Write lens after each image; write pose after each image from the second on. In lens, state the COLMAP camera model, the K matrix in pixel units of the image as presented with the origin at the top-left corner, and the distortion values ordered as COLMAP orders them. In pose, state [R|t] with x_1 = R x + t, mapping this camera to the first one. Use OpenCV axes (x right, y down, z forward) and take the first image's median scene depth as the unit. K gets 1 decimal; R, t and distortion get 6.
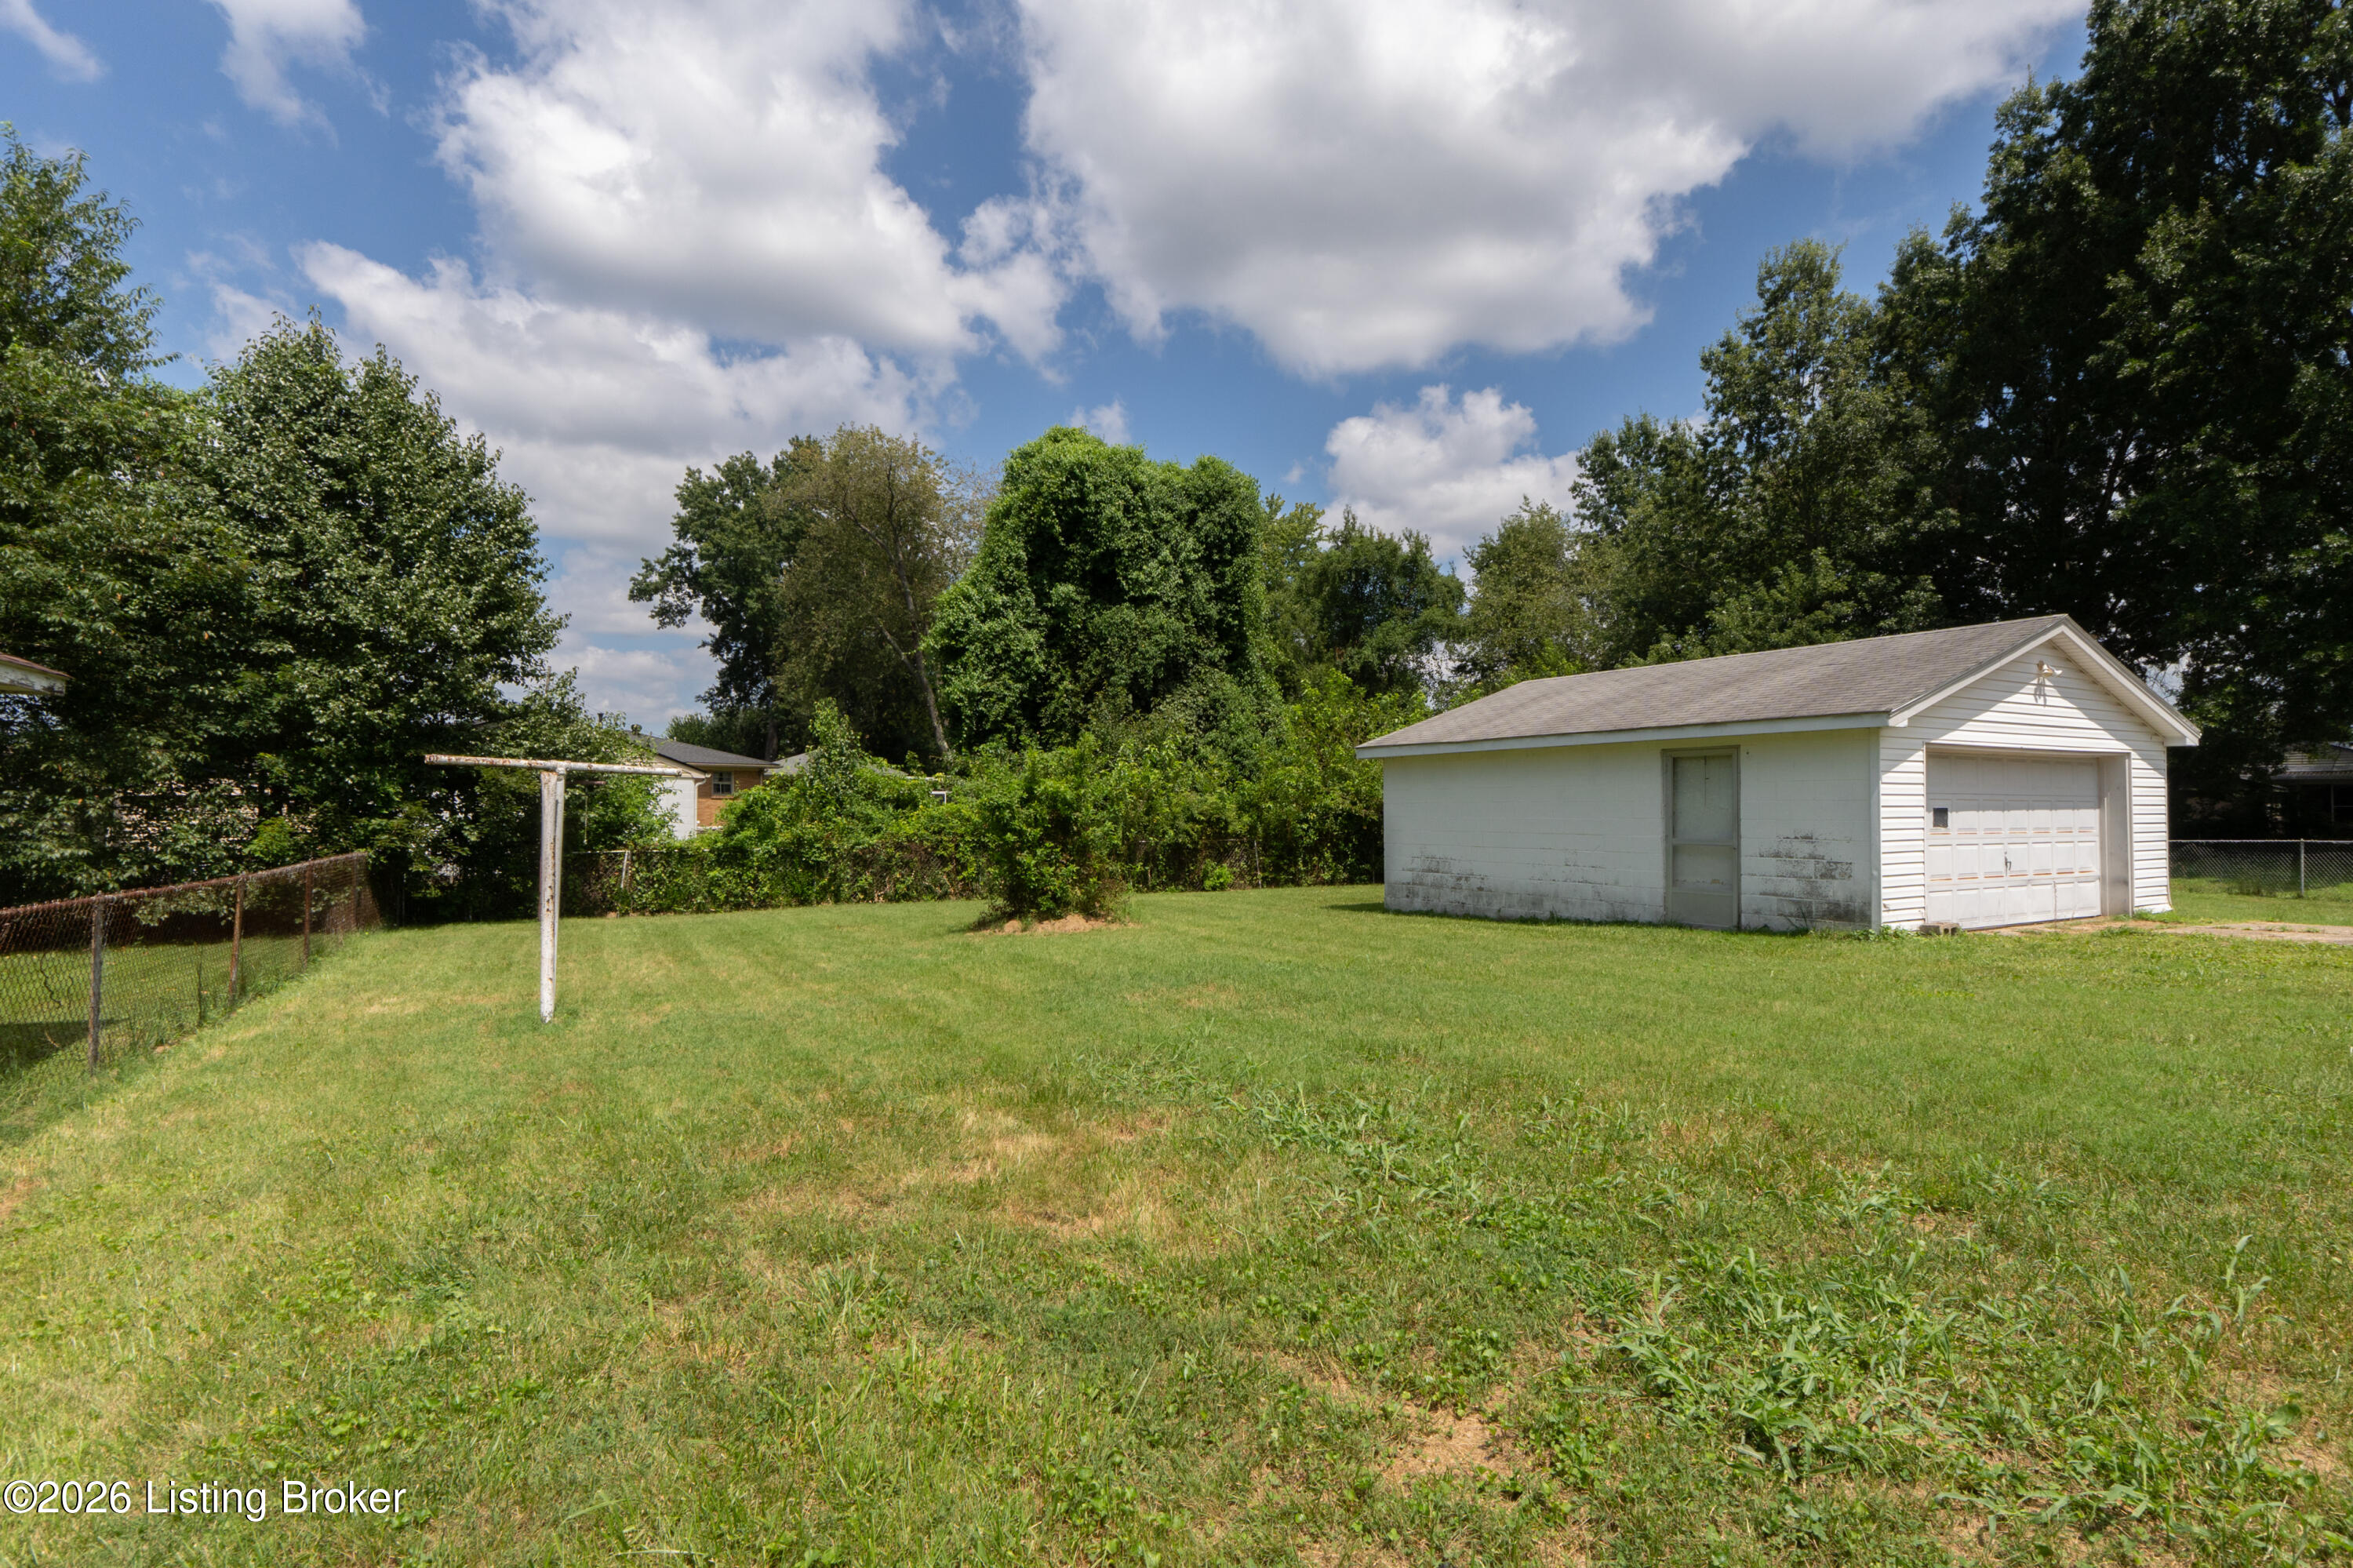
lens RADIAL K [[1189.7, 0, 1176.5], [0, 1189.7, 784.0], [0, 0, 1]] dist [-0.004354, -0.001045]
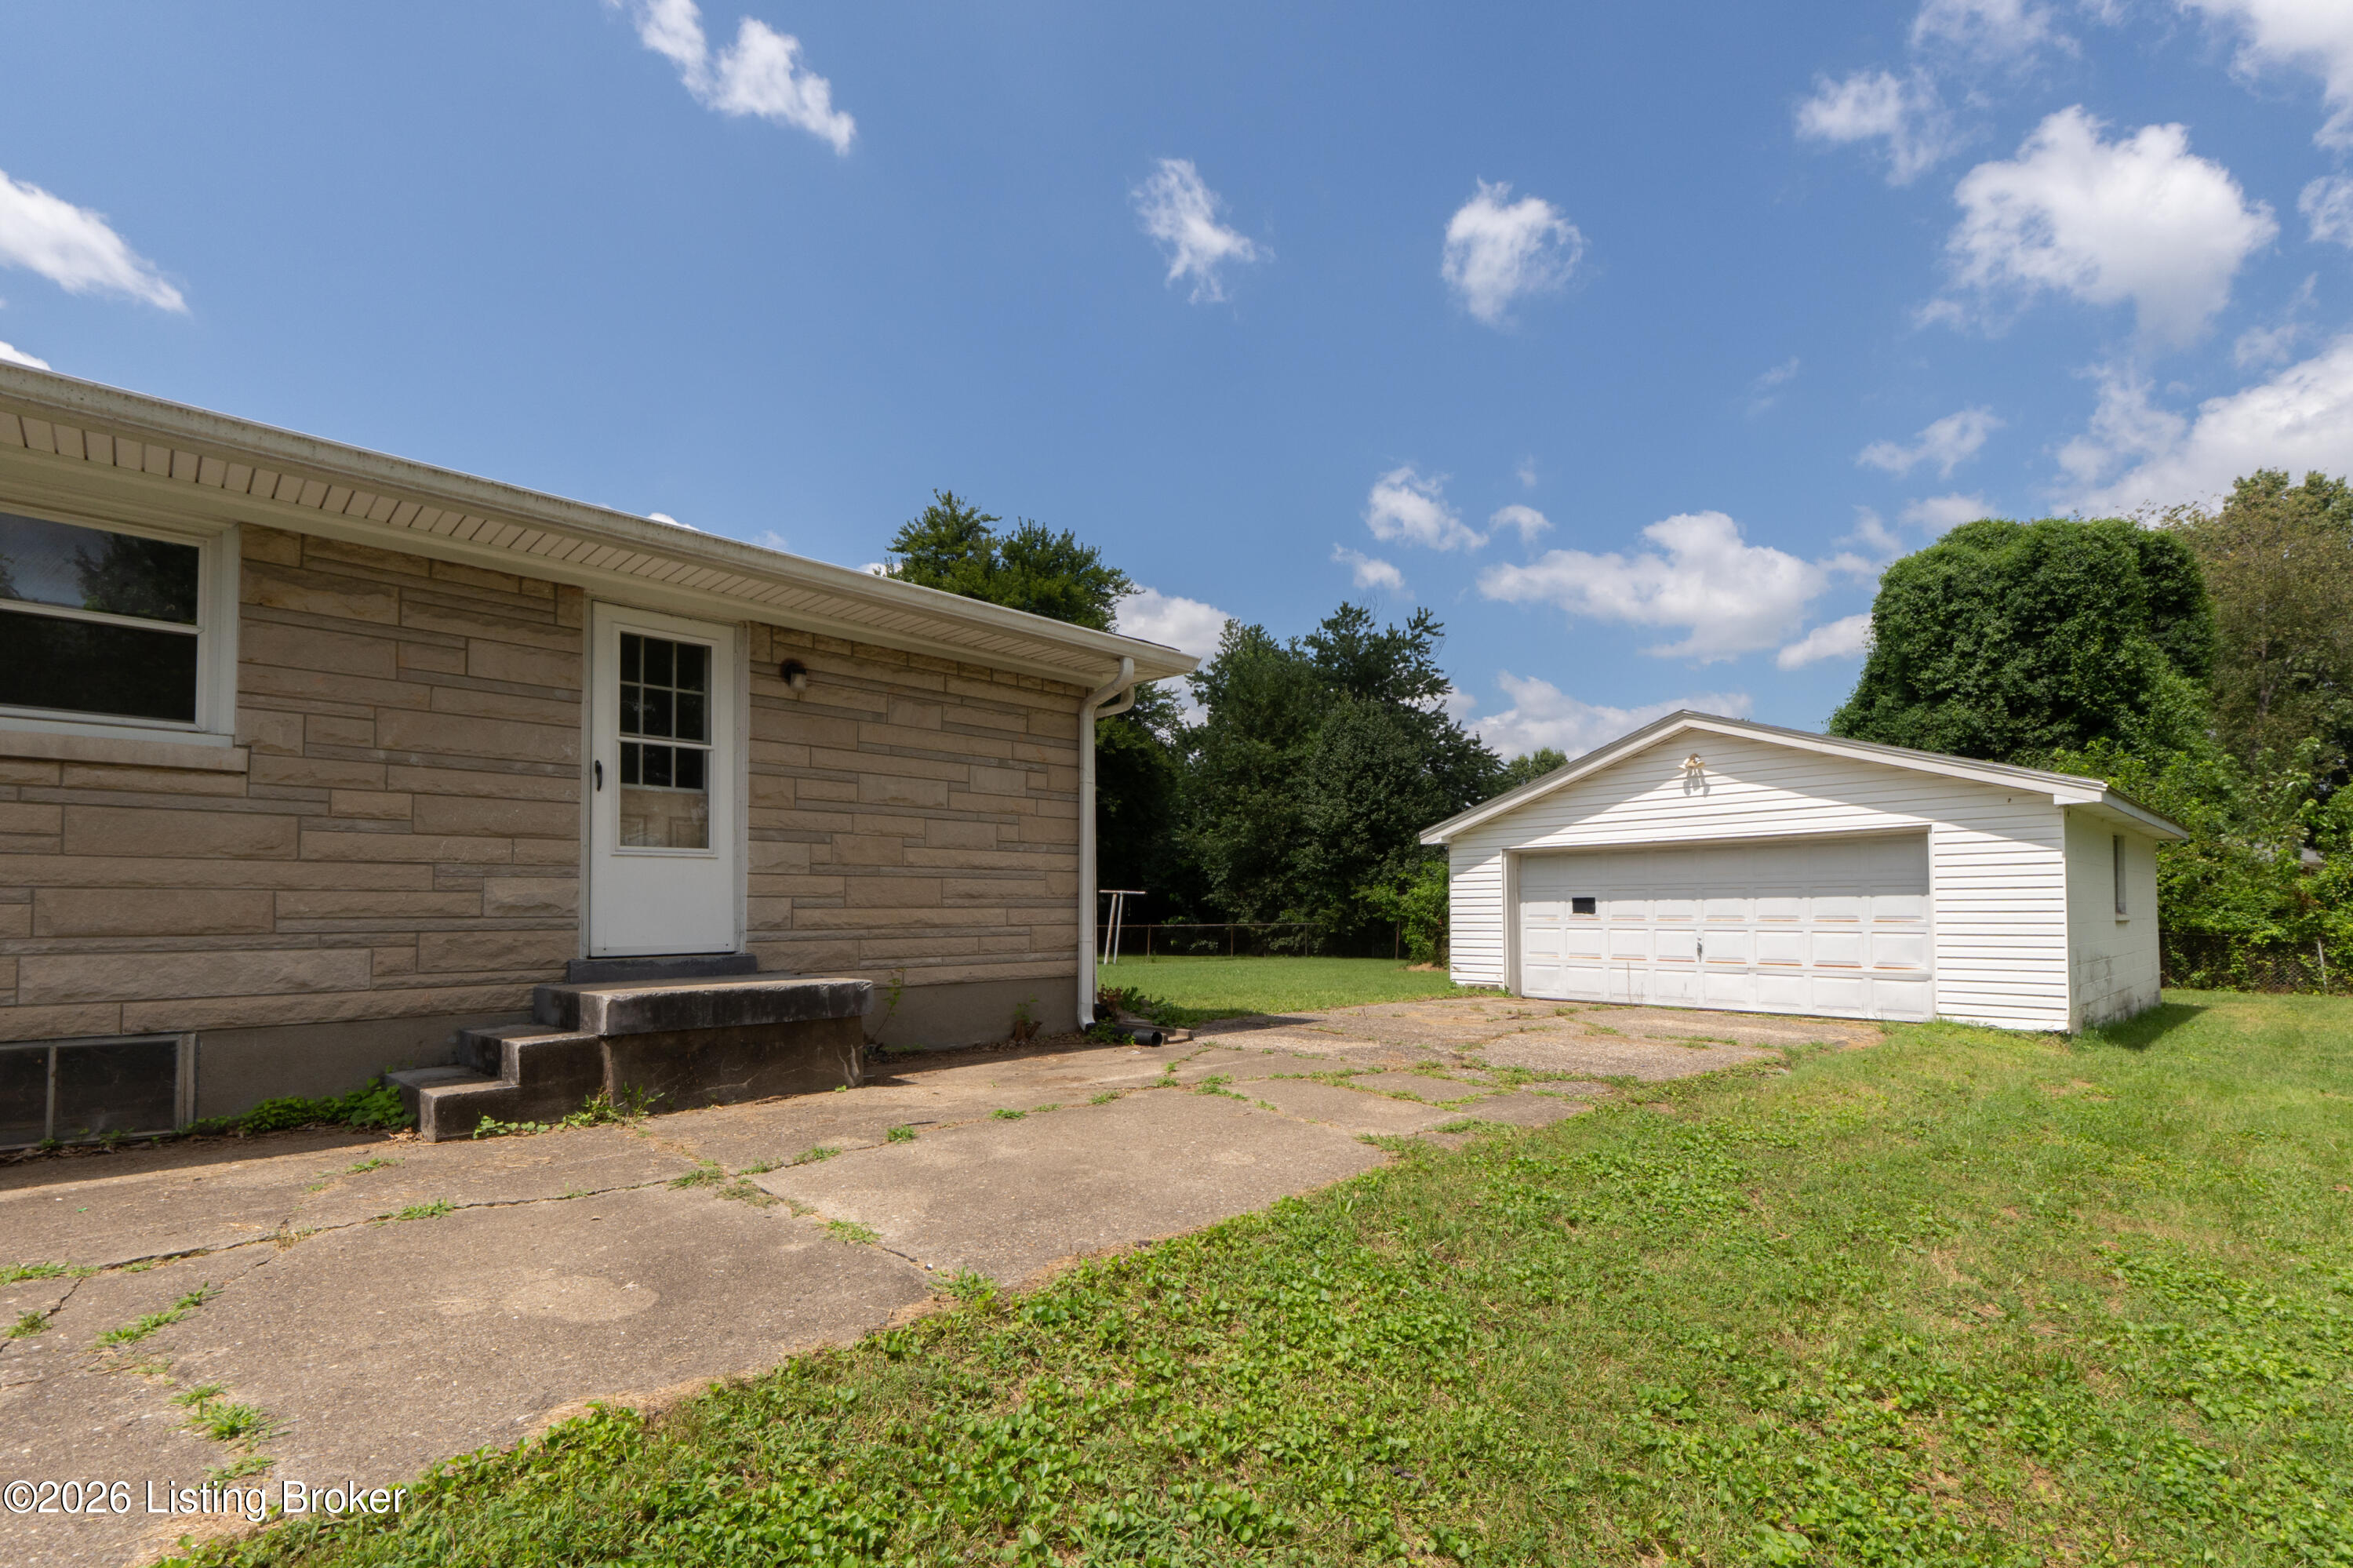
lens RADIAL K [[1089.6, 0, 1169.6], [0, 1089.6, 871.1], [0, 0, 1]] dist [0.000769, 0.000037]
pose [[0.190851, -0.038800, -0.980852, 0.745983], [0.025552, 0.999076, -0.034549, 0.009543], [0.981286, -0.018469, 0.191666, 0.173951]]
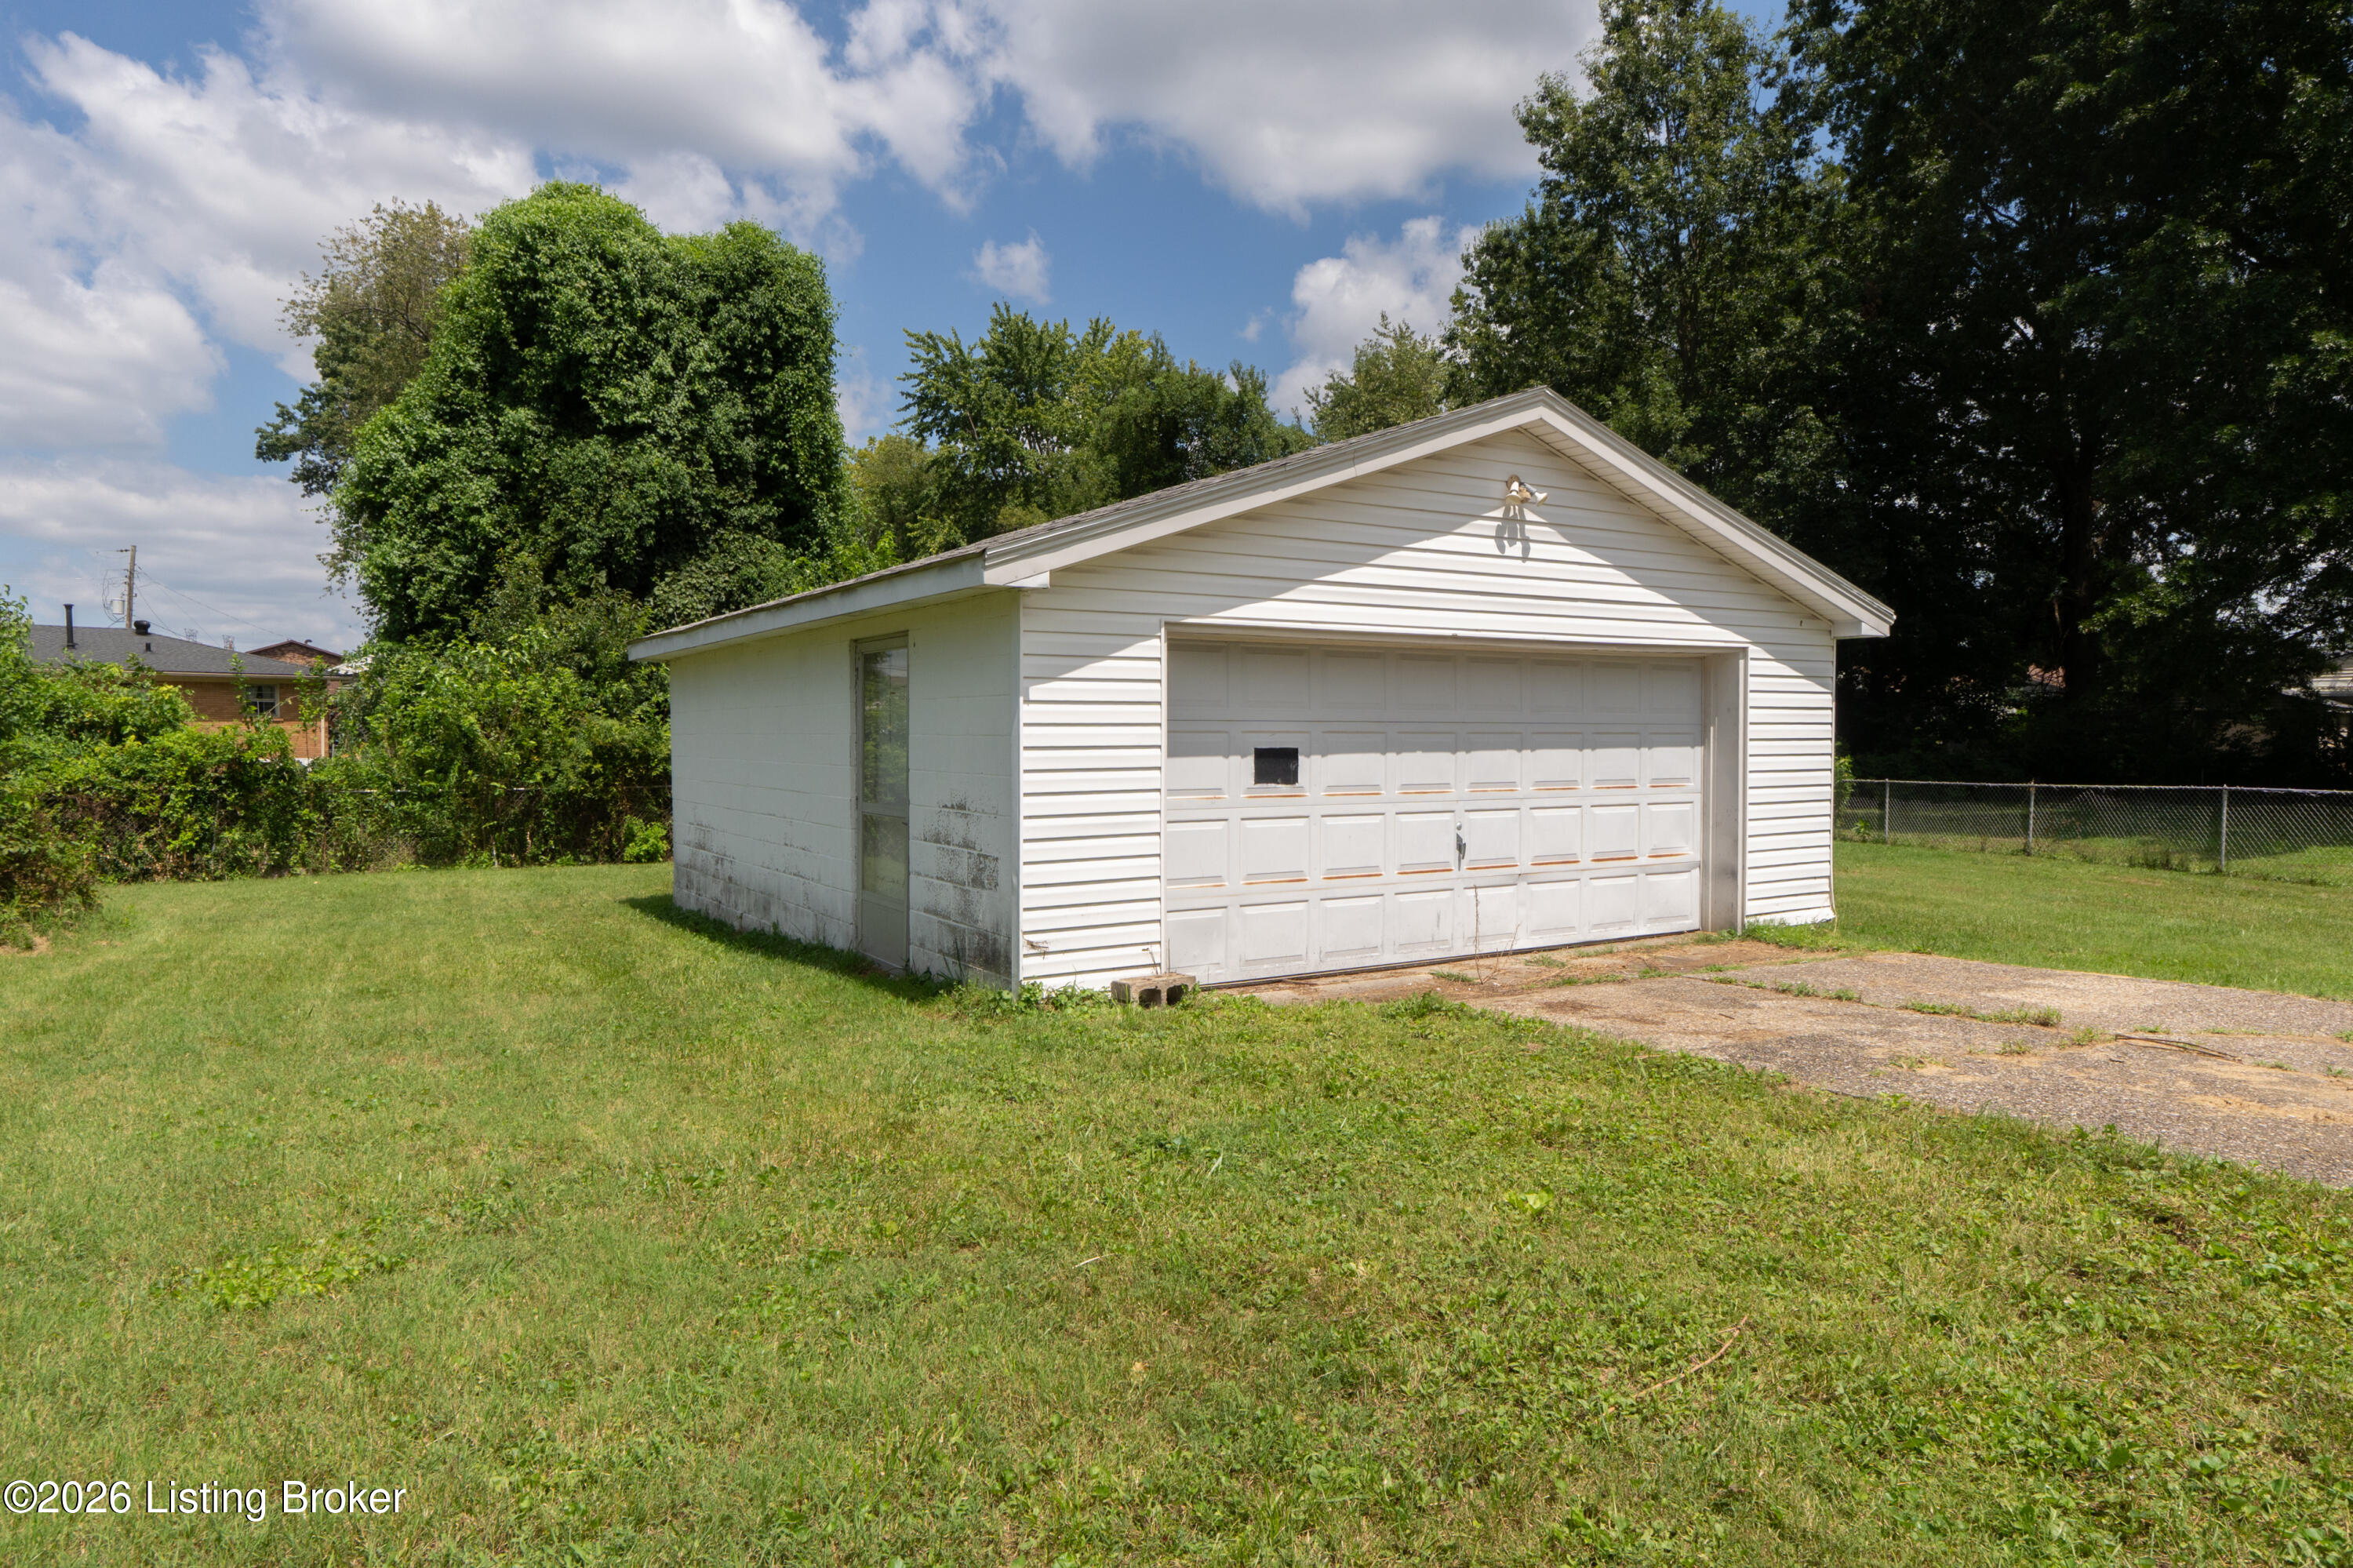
lens RADIAL K [[1426.0, 0, 1176.5], [0, 1426.0, 784.0], [0, 0, 1]] dist [0.003937, 0.000374]
pose [[0.999660, -0.001588, 0.026016, 0.262654], [0.000092, 0.998351, 0.057401, -0.000086], [-0.026064, -0.057379, 0.998012, 0.164082]]
